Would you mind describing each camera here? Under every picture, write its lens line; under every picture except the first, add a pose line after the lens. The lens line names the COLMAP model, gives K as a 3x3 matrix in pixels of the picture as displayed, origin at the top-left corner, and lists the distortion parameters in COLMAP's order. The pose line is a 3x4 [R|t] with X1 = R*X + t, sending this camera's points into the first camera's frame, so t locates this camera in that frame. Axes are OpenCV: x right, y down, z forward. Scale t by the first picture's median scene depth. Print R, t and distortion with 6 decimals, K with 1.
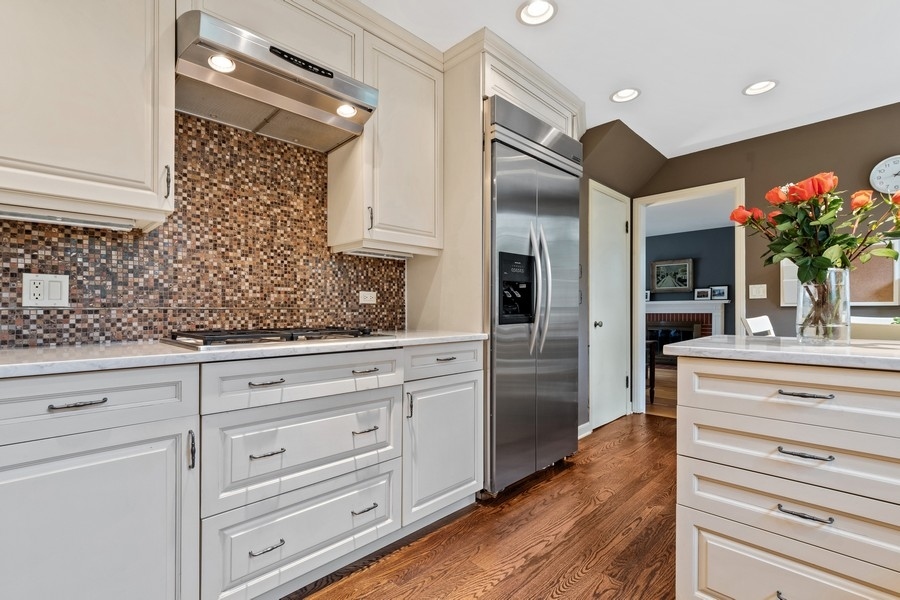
lens RADIAL K [[419.8, 0, 447.2], [0, 419.8, 311.2], [0, 0, 1]] dist [-0.001352, -0.000442]
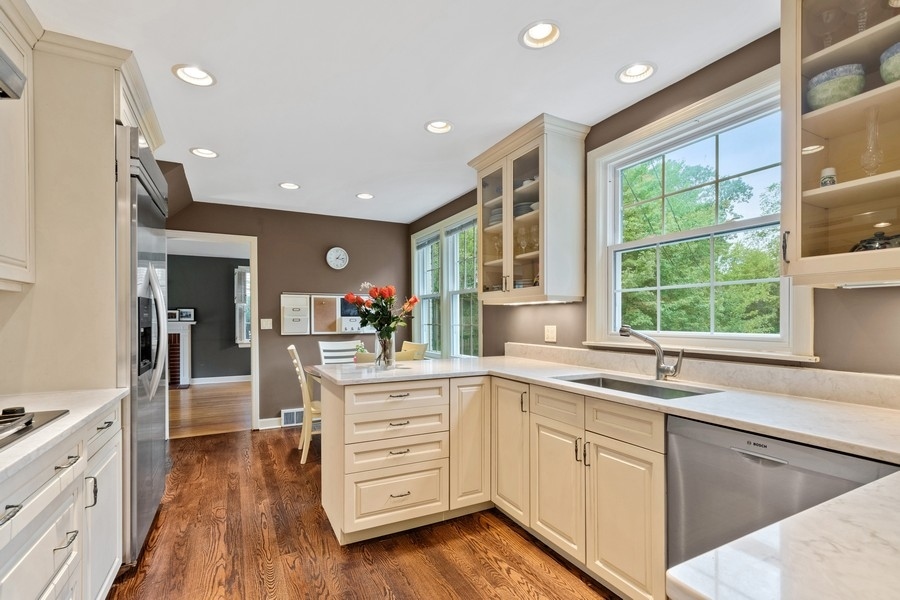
lens RADIAL K [[419.8, 0, 447.2], [0, 419.8, 311.2], [0, 0, 1]] dist [-0.001352, -0.000442]
pose [[0.286792, 0.017708, 0.957829, -0.672413], [-0.003124, 0.999841, -0.017549, -0.114450], [-0.957988, 0.002041, 0.286801, 0.094549]]
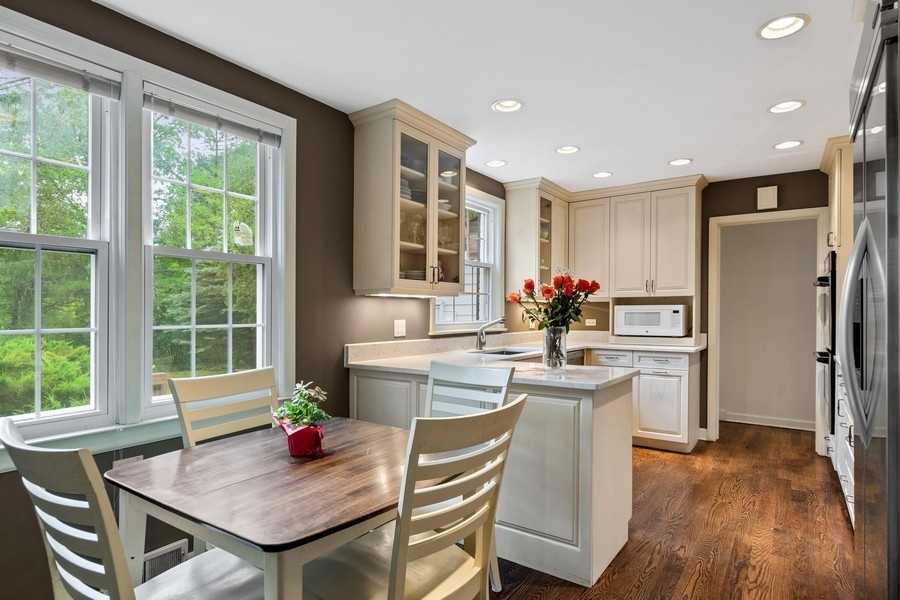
lens RADIAL K [[495.8, 0, 450.0], [0, 495.8, 300.0], [0, 0, 1]] dist [0.000037, 0.000548]
pose [[-0.979941, -0.000344, -0.199288, 1.193674], [0.005526, 0.999567, -0.028898, -0.107265], [0.199212, -0.029420, -0.979515, 2.047298]]
